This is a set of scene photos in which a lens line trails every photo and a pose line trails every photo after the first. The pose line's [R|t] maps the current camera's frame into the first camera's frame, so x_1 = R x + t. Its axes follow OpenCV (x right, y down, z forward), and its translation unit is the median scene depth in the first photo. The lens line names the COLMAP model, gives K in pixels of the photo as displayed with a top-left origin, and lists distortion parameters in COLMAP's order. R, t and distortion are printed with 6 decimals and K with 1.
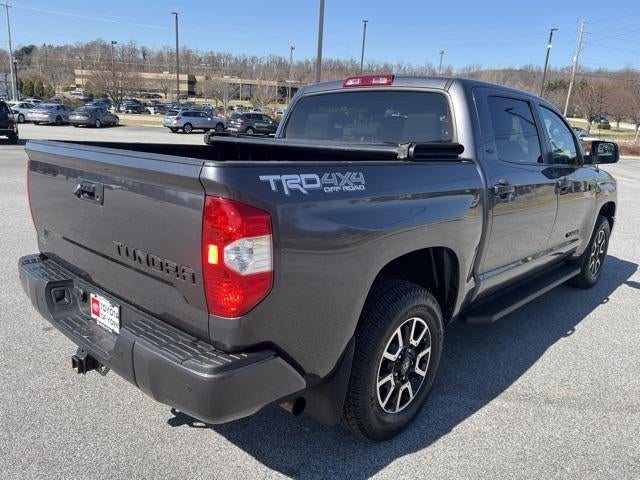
lens RADIAL K [[495.4, 0, 319.3], [0, 495.4, 238.4], [0, 0, 1]] dist [0.046395, -0.052618]
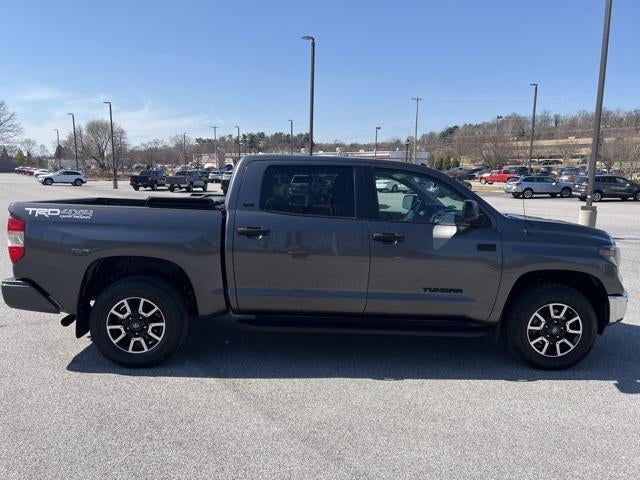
lens RADIAL K [[495.4, 0, 315.9], [0, 495.4, 241.1], [0, 0, 1]] dist [0.046395, -0.052618]
pose [[0.691973, 0.057283, -0.719648, 0.164228], [-0.146861, 0.987172, -0.062636, -0.001164], [0.706828, 0.149030, 0.691509, 0.019728]]
